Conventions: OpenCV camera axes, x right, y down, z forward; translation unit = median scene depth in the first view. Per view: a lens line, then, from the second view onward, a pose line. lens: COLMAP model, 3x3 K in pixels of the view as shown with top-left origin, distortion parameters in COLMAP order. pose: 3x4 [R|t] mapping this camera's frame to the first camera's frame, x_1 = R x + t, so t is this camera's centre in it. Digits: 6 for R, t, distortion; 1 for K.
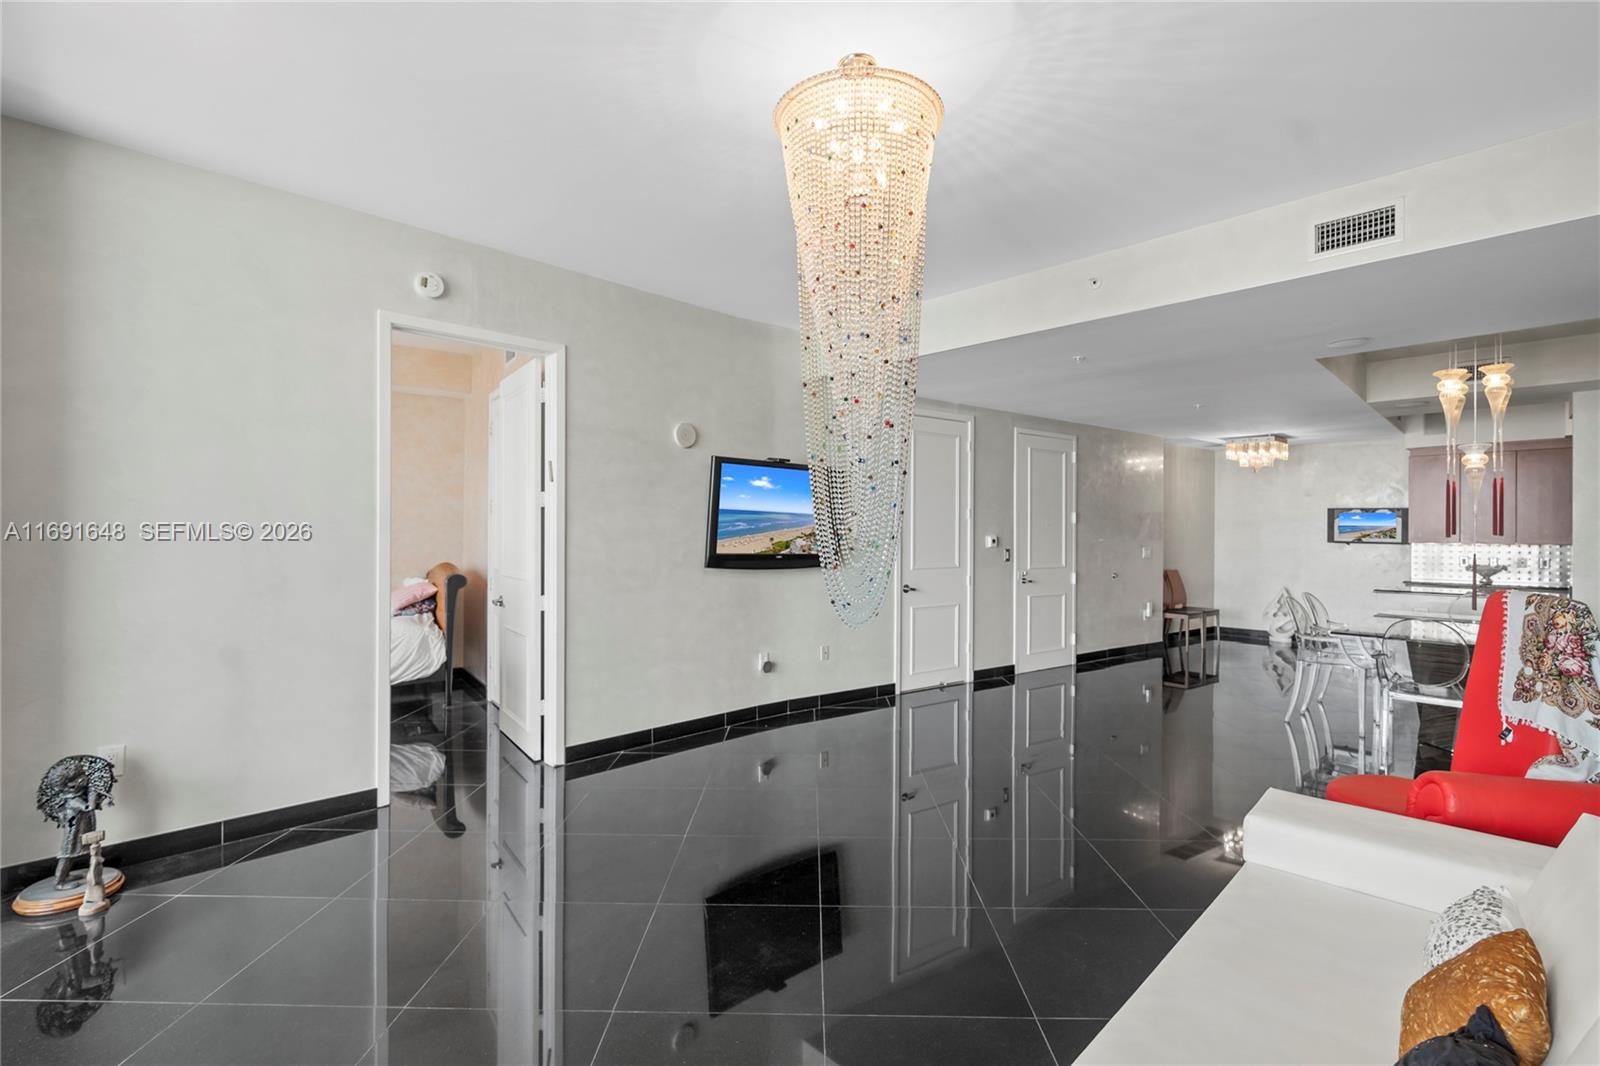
lens RADIAL K [[703.8, 0, 788.7], [0, 703.8, 534.1], [0, 0, 1]] dist [-0.013171, 0.007550]
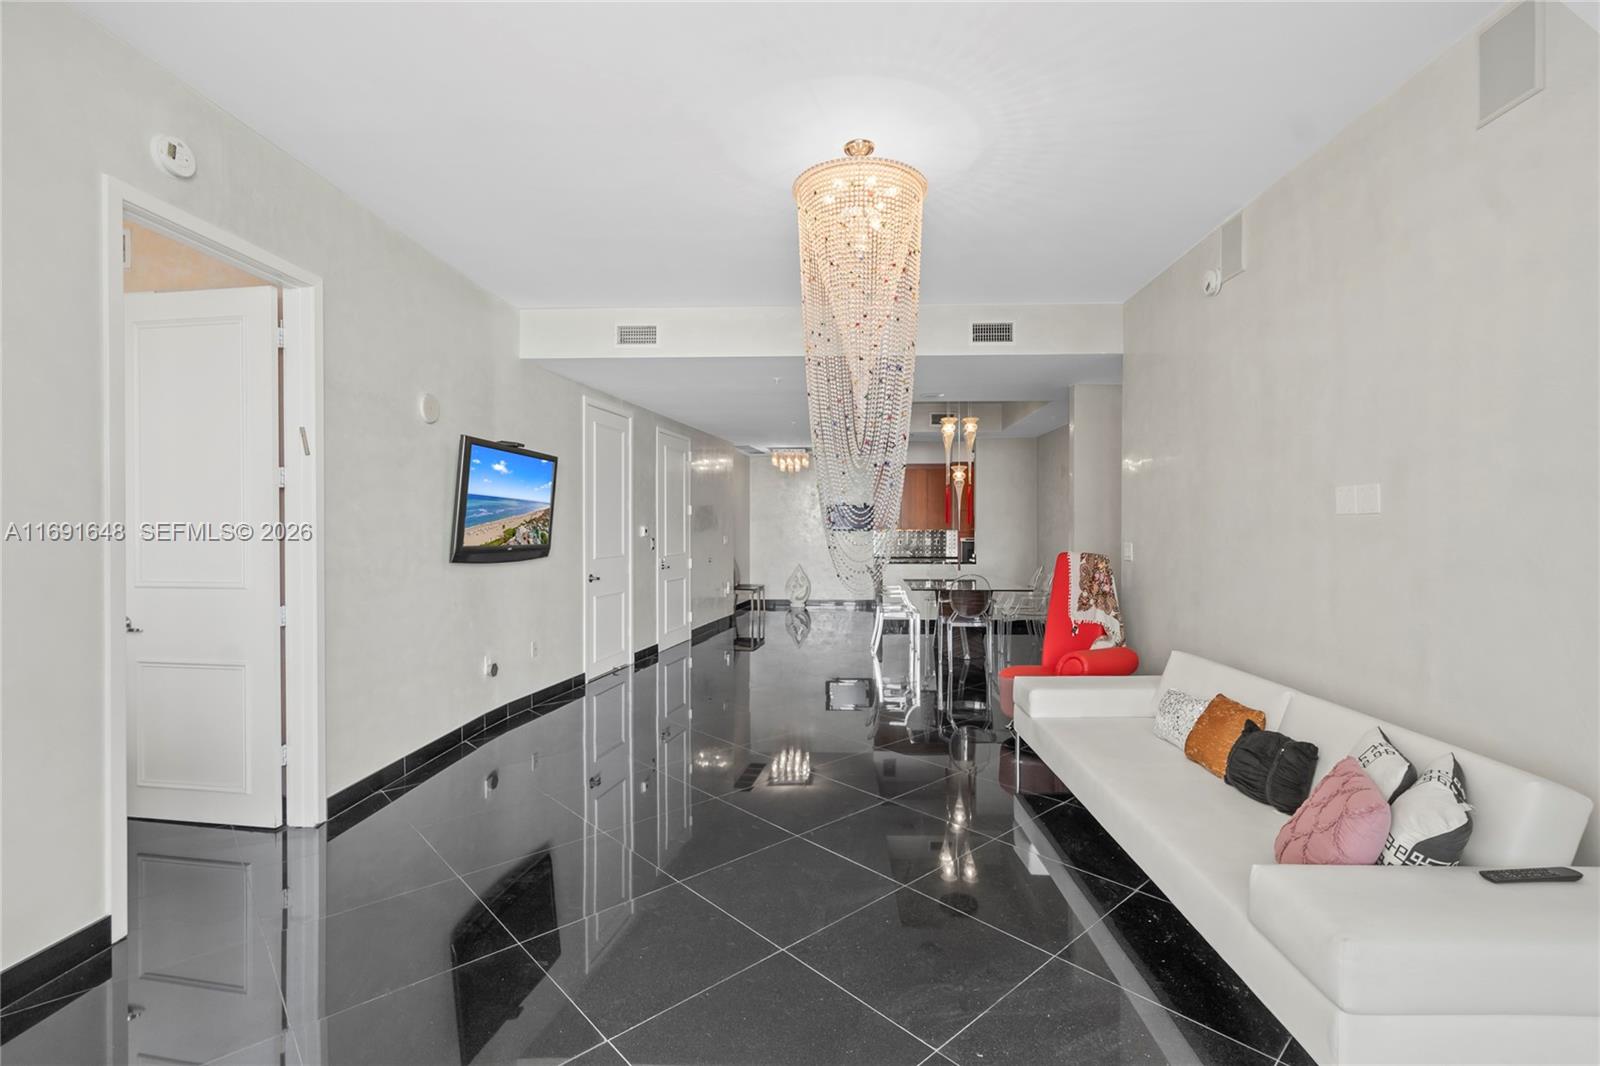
lens RADIAL K [[679.3, 0, 844.7], [0, 679.3, 529.8], [0, 0, 1]] dist [0.001171, 0.000756]
pose [[0.736704, -0.008892, 0.676156, -0.289789], [0.004944, 0.999958, 0.007764, 0.002946], [-0.676197, -0.002377, 0.736717, 0.044531]]
